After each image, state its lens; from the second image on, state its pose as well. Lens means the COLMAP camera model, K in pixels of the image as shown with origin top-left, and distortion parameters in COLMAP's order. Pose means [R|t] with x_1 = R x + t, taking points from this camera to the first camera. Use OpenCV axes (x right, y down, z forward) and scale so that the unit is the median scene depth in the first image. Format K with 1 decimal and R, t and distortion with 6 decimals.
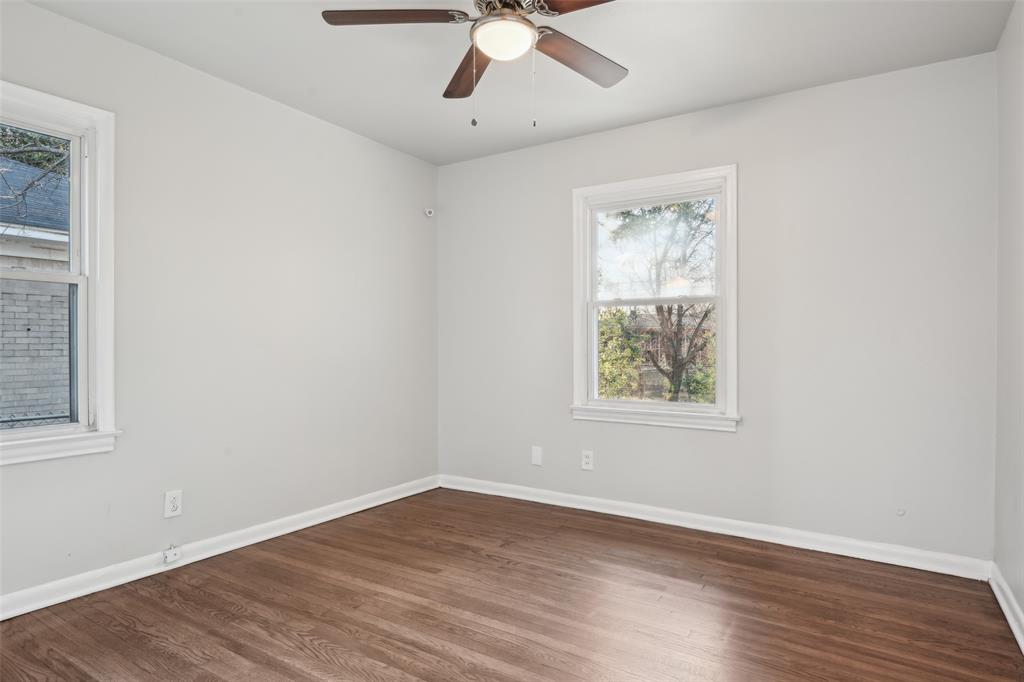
lens RADIAL K [[559.2, 0, 514.1], [0, 559.2, 348.6], [0, 0, 1]] dist [-0.024369, -0.007621]
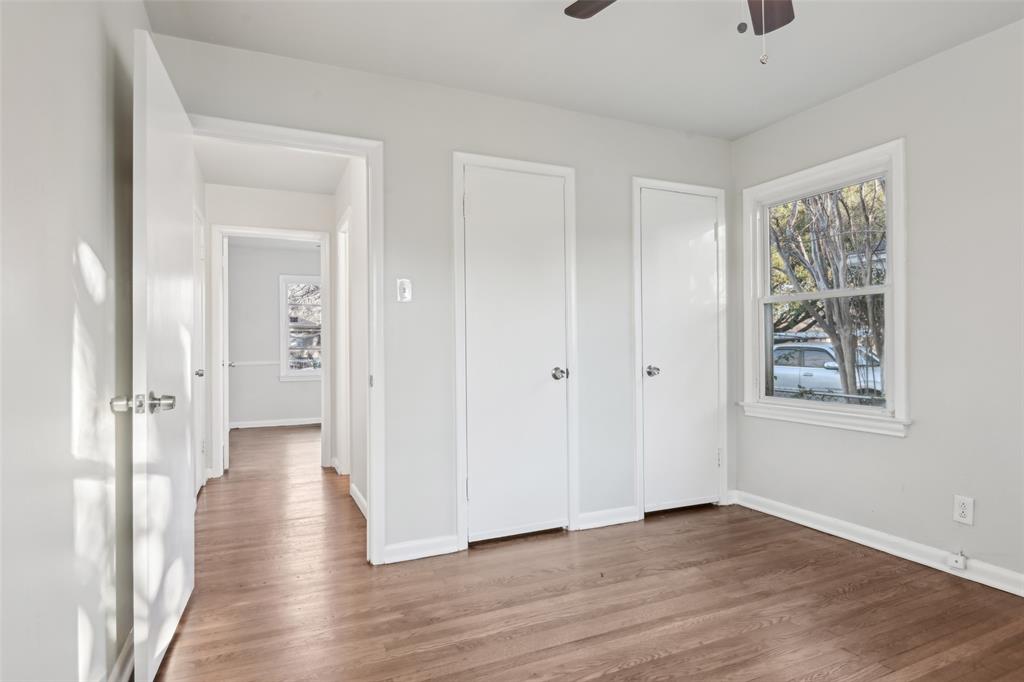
lens RADIAL K [[559.2, 0, 518.3], [0, 559.2, 336.6], [0, 0, 1]] dist [-0.024369, -0.007621]
pose [[-0.558712, -0.008412, -0.829319, 0.683536], [0.012595, 0.999747, -0.018626, -0.011504], [0.829266, -0.020852, -0.558465, 1.022650]]
